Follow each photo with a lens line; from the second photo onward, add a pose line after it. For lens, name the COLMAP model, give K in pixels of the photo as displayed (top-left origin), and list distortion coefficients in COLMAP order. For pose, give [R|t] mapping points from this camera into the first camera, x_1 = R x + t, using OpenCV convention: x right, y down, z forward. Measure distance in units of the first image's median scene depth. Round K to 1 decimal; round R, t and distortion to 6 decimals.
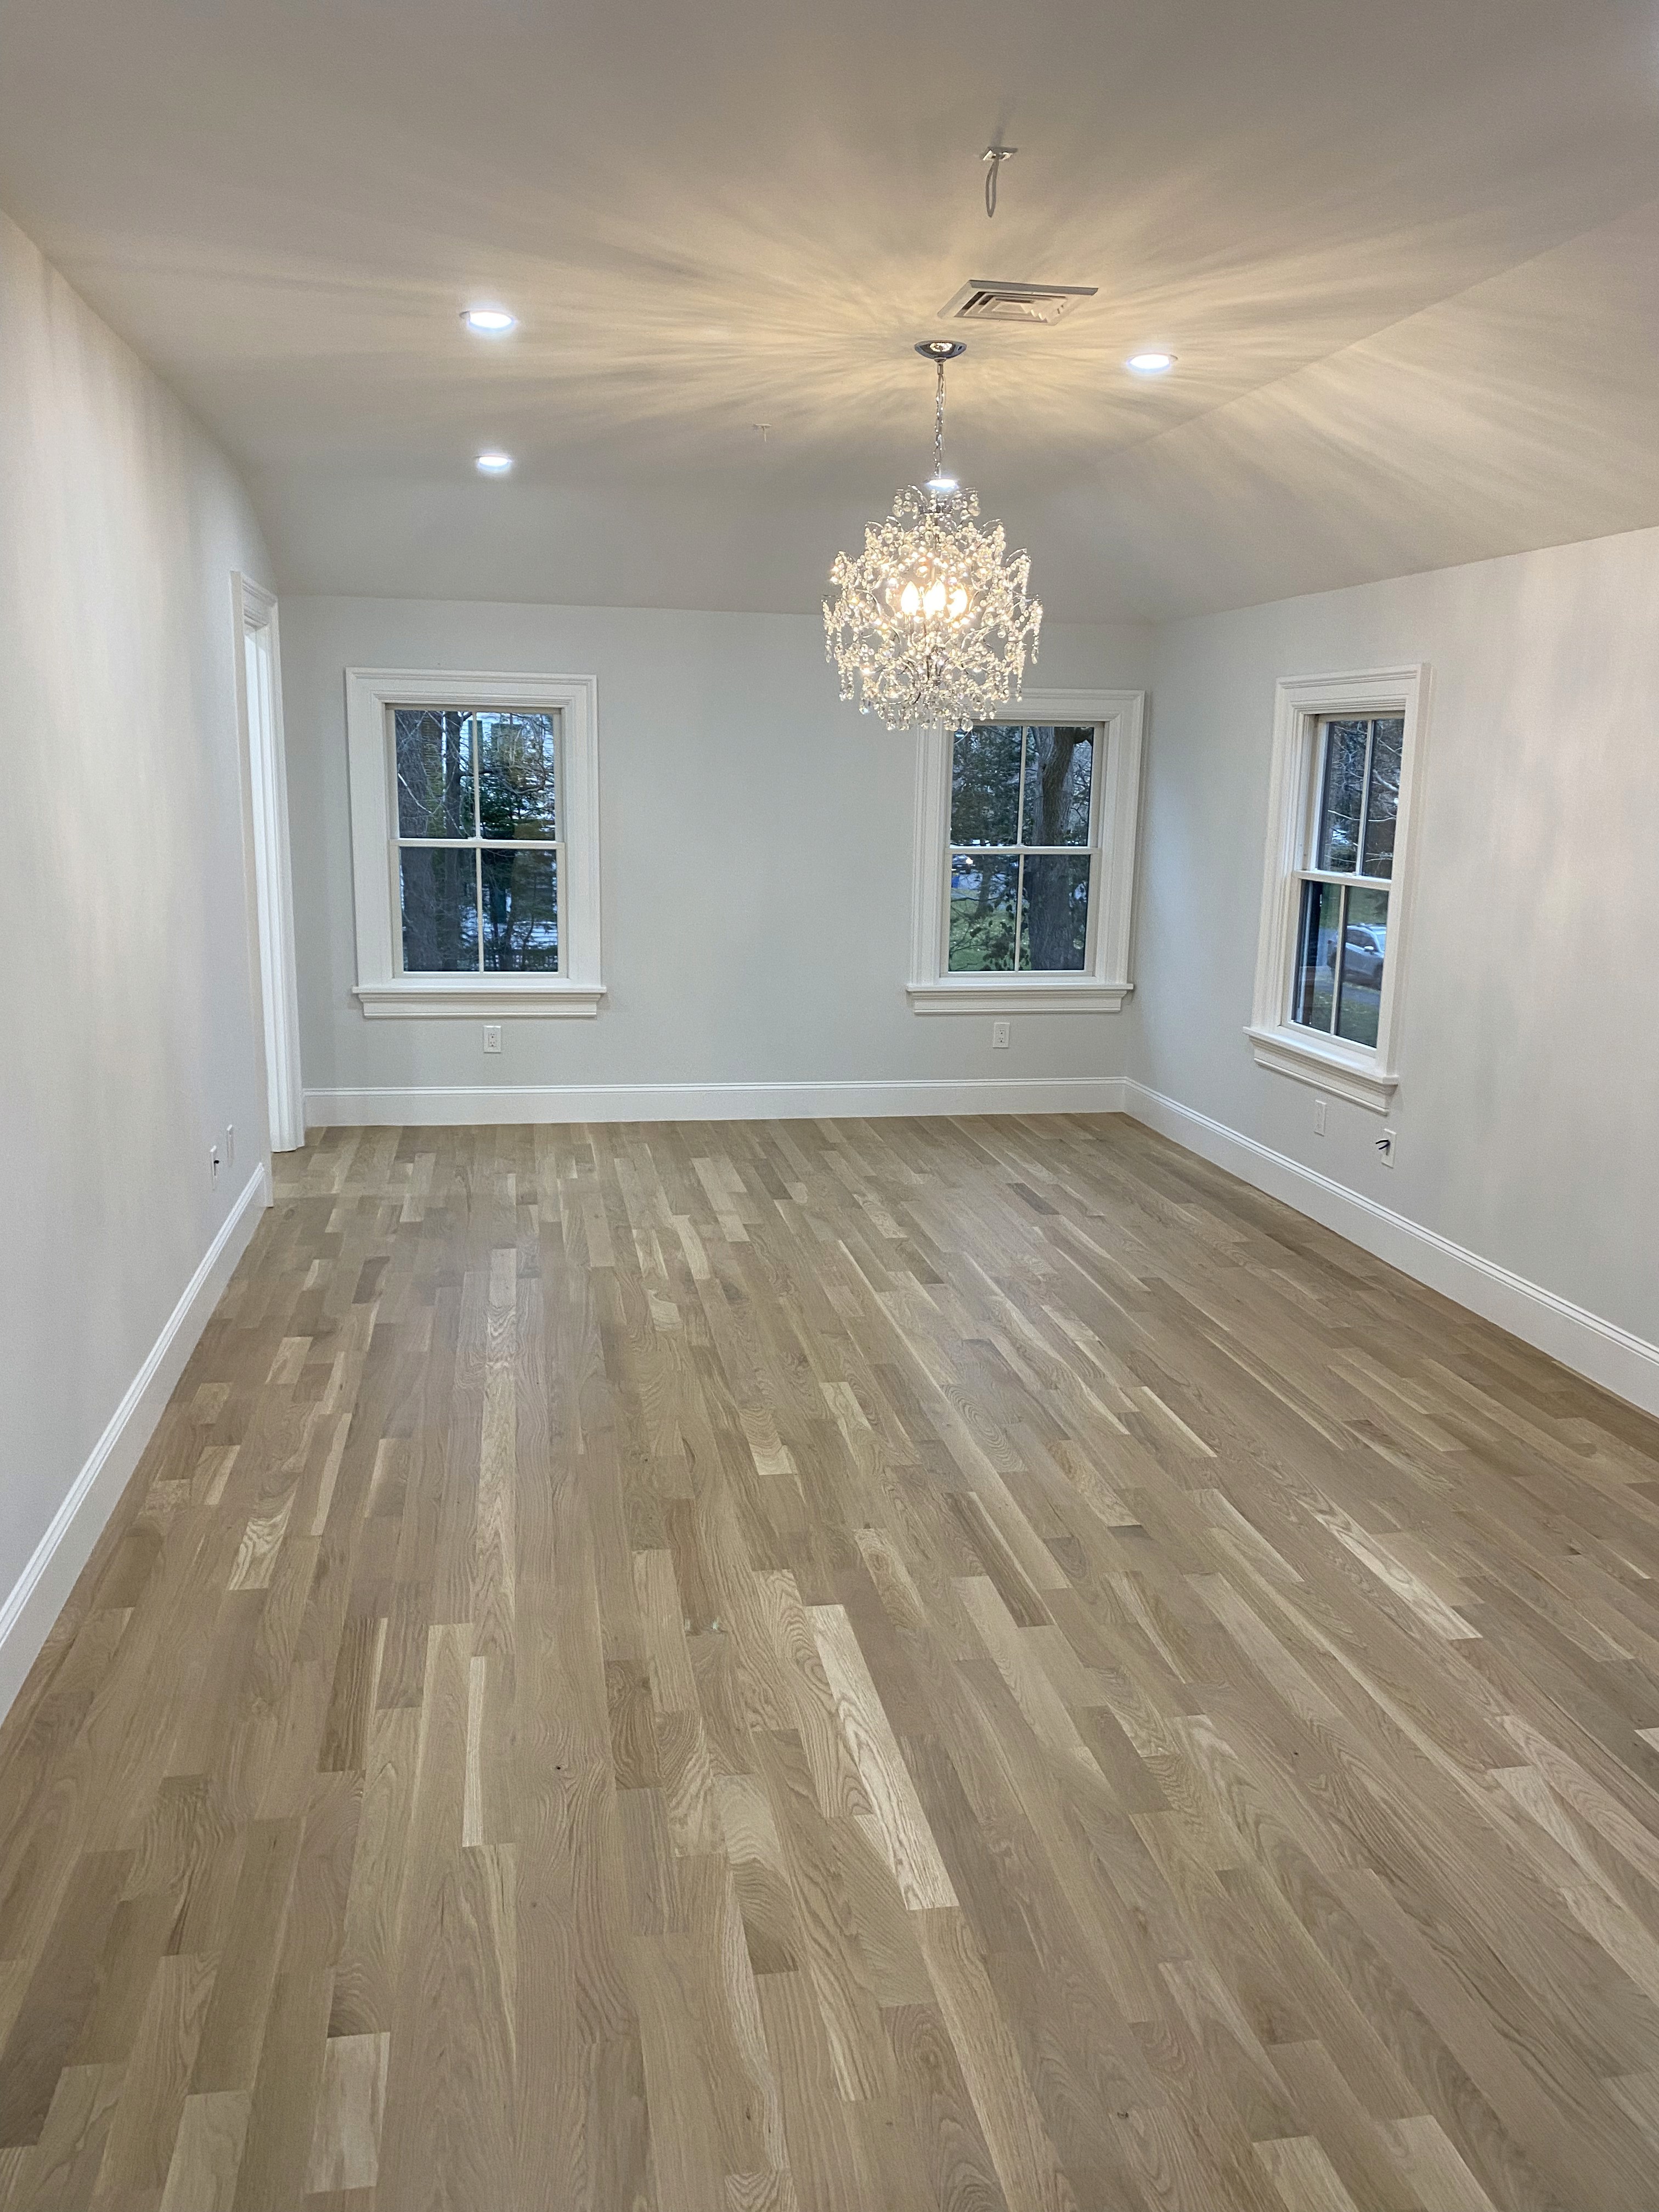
lens RADIAL K [[1664.6, 0, 827.4], [0, 1664.6, 1120.2], [0, 0, 1]] dist [0.002737, -0.005156]
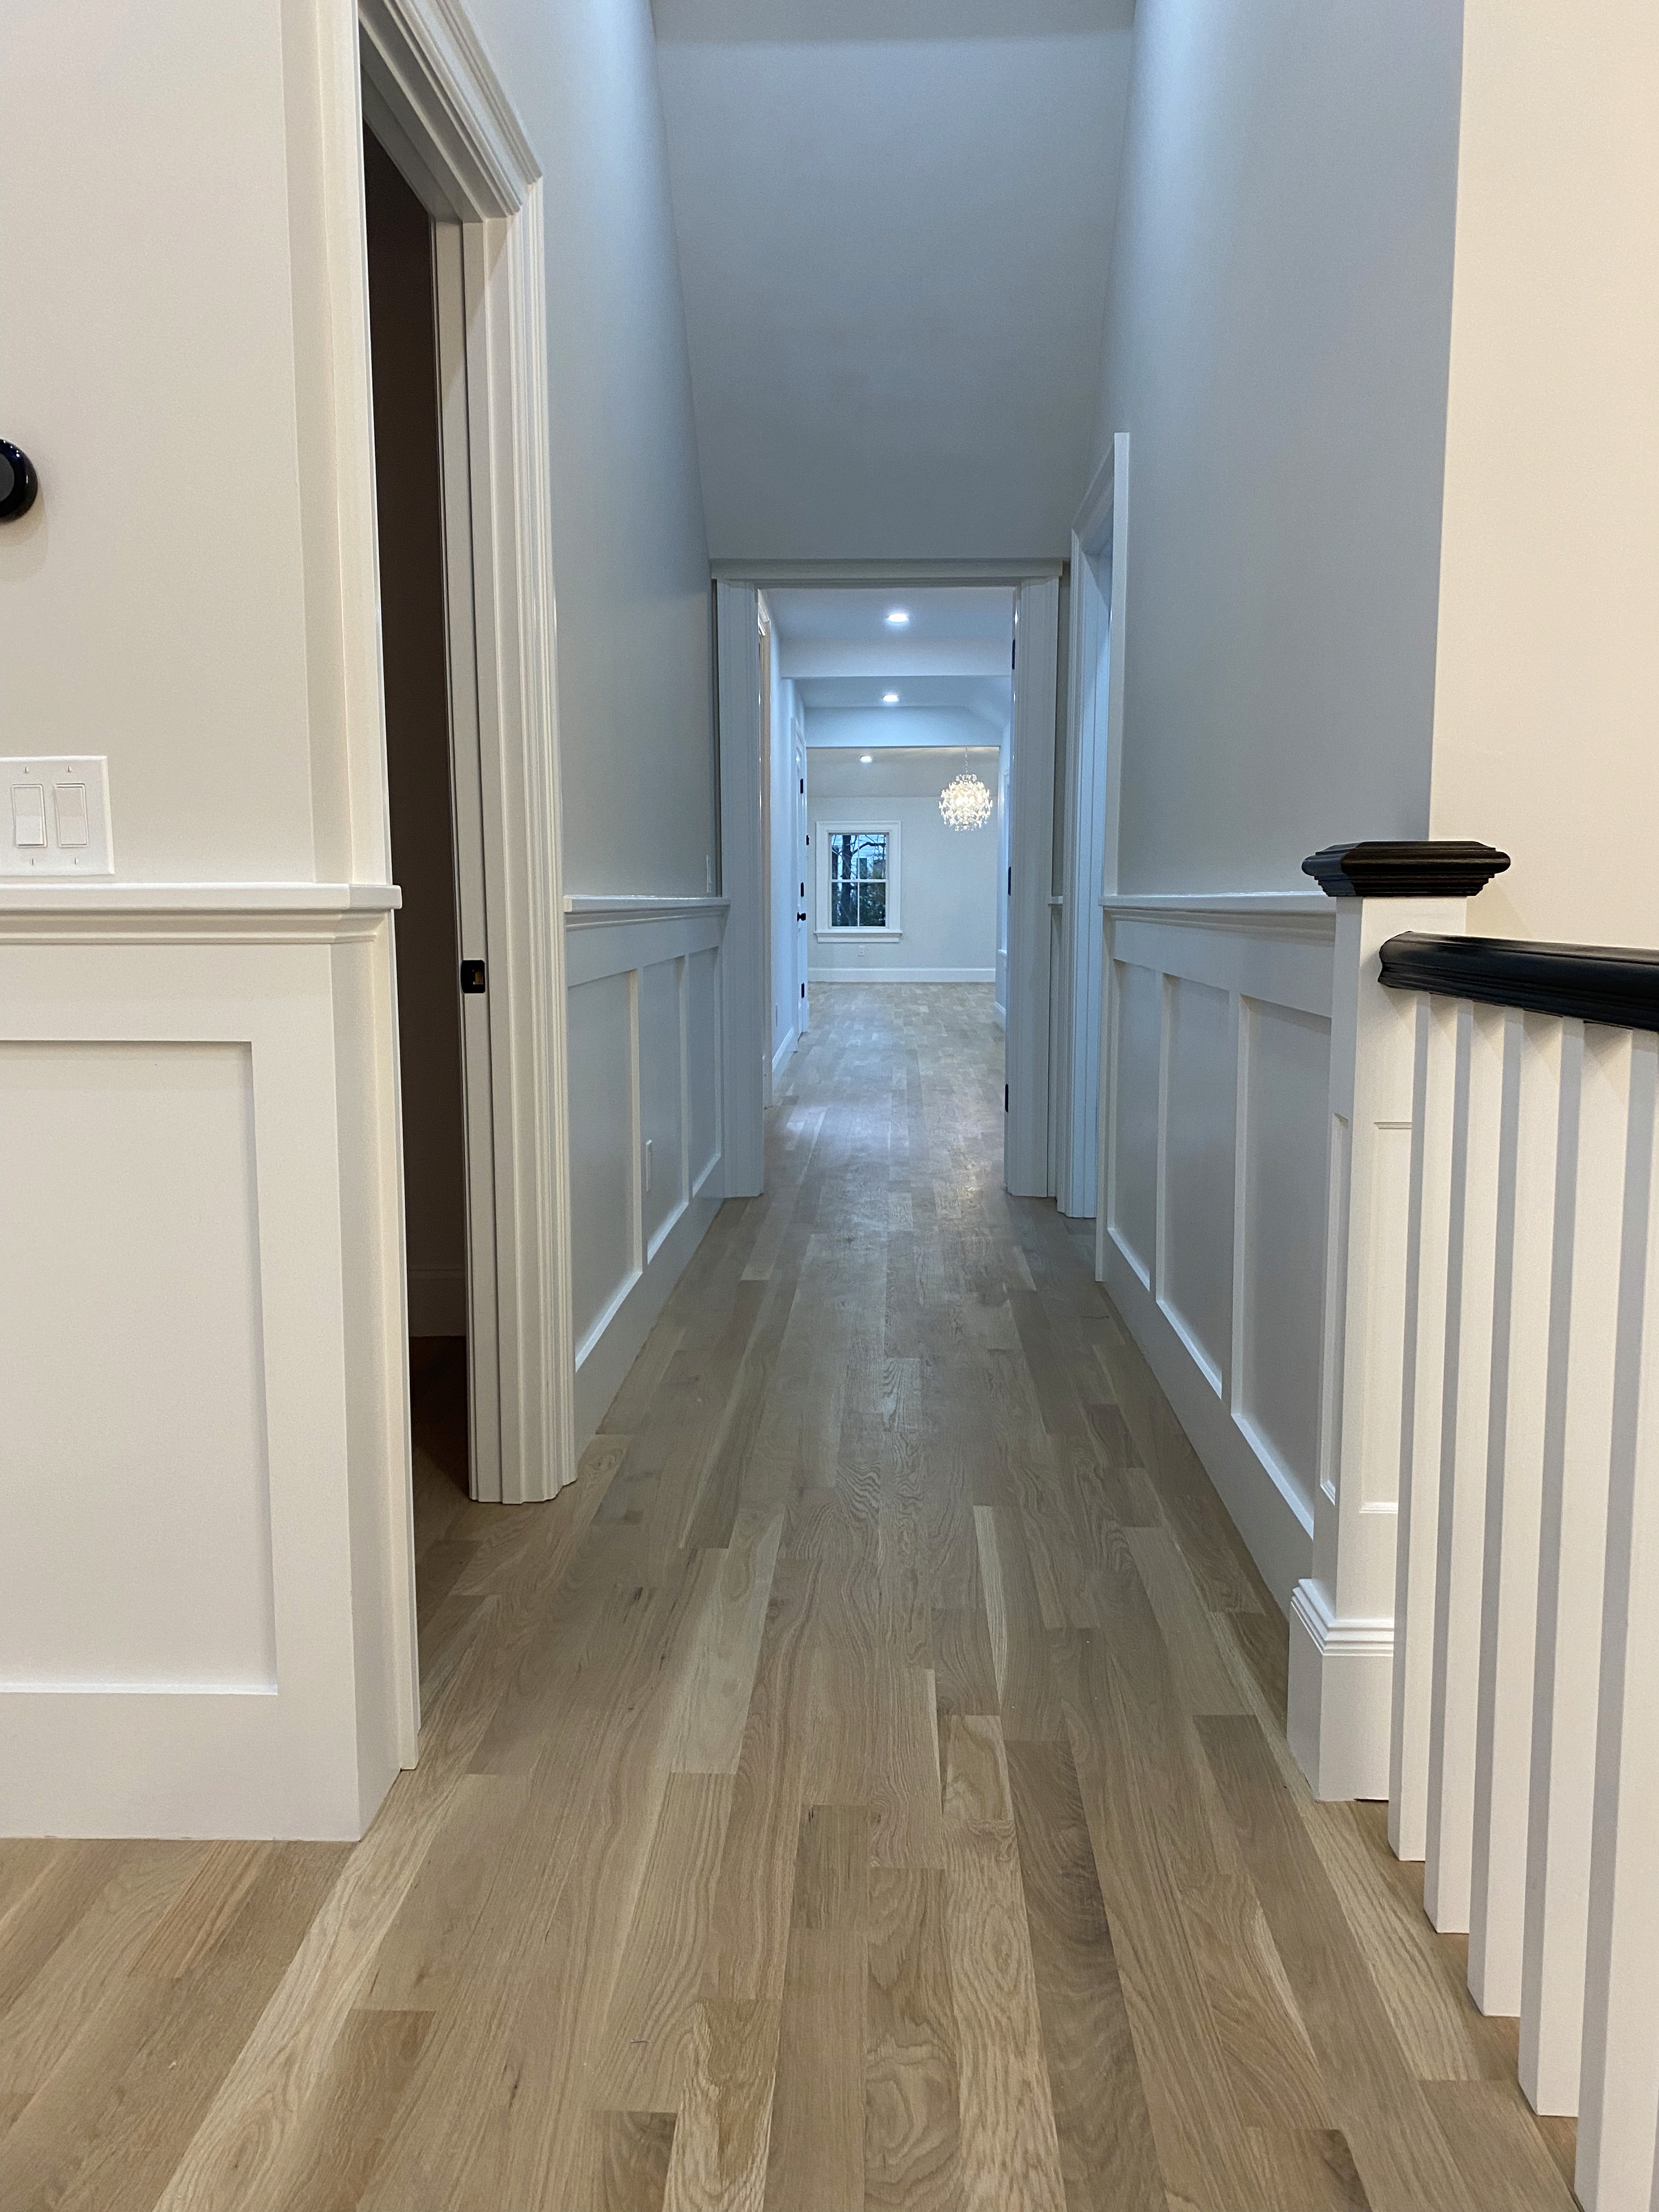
lens RADIAL K [[1664.6, 0, 827.4], [0, 1664.6, 1120.2], [0, 0, 1]] dist [0.002737, -0.005156]
pose [[0.974647, 0.011009, -0.223475, 0.370055], [-0.030234, 0.996108, -0.082788, 0.468545], [0.221694, 0.087446, 0.971187, -1.700698]]
